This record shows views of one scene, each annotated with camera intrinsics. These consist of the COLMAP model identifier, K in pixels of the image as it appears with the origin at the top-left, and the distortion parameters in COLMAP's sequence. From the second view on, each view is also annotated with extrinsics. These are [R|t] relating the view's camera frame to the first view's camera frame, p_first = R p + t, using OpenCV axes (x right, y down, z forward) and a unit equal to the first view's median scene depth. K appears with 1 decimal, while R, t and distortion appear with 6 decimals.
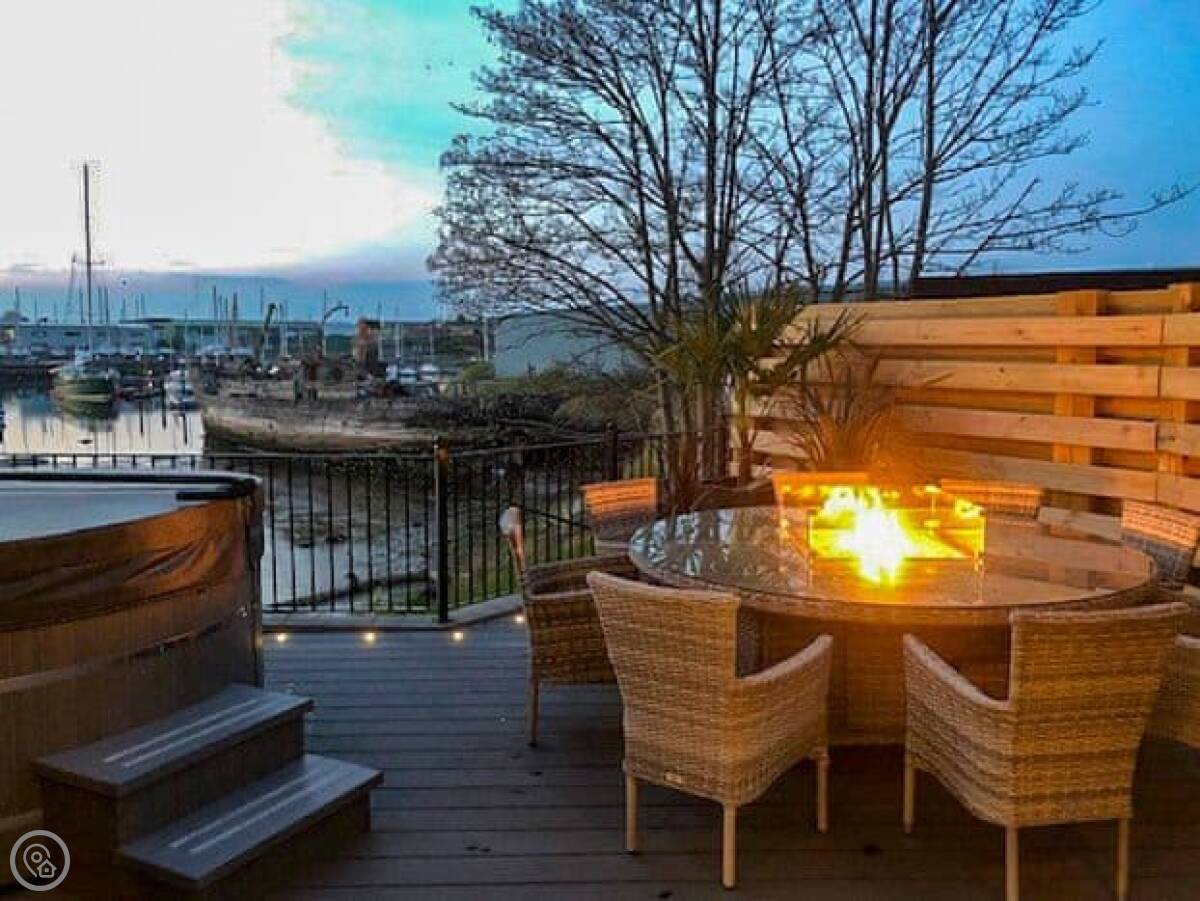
lens RADIAL K [[1221.3, 0, 589.7], [0, 1221.3, 450.0], [0, 0, 1]] dist [0.055615, 0.007947]
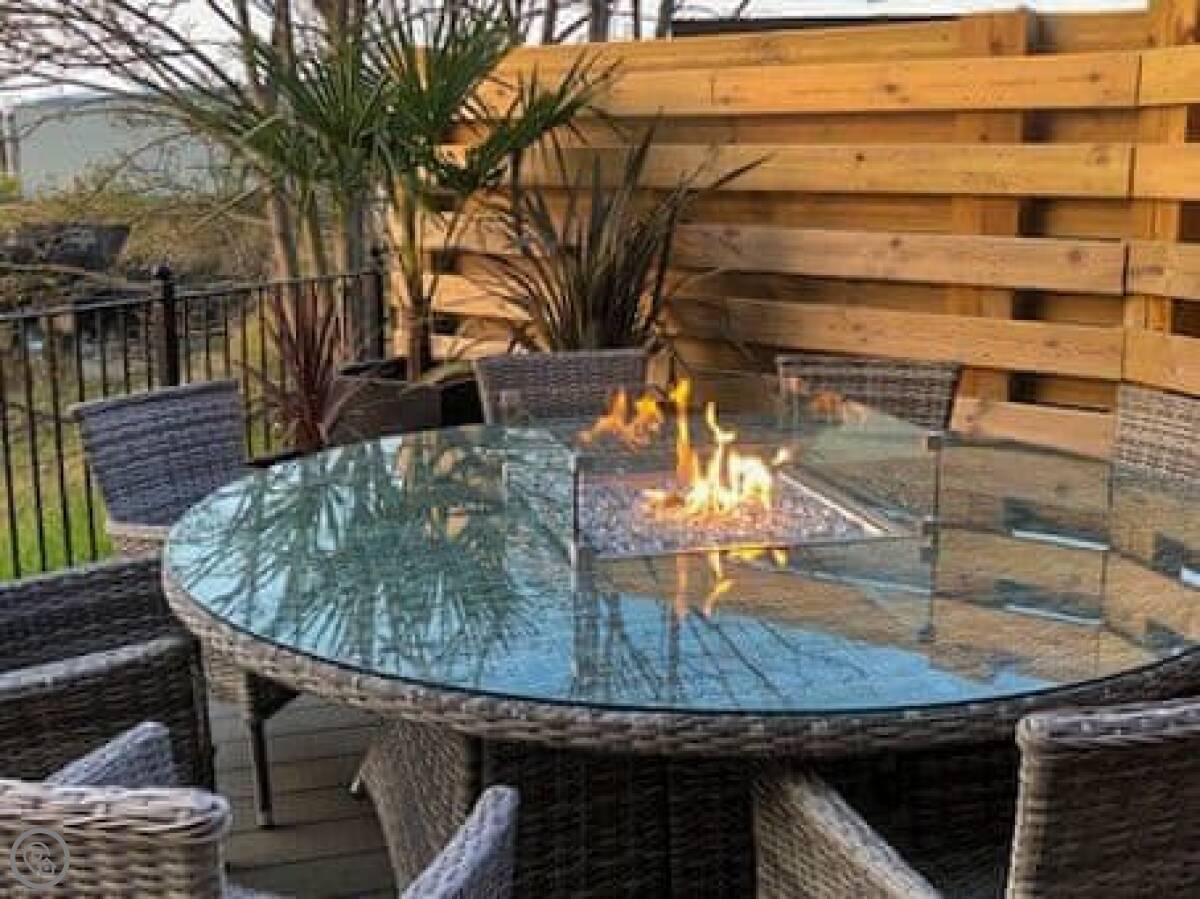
lens RADIAL K [[1221.3, 0, 589.7], [0, 1221.3, 449.0], [0, 0, 1]] dist [0.055615, 0.007947]
pose [[0.962809, -0.063092, 0.262714, 0.051932], [0.028816, 0.990786, 0.132336, -0.009122], [-0.268643, -0.119844, 0.955755, 0.437873]]
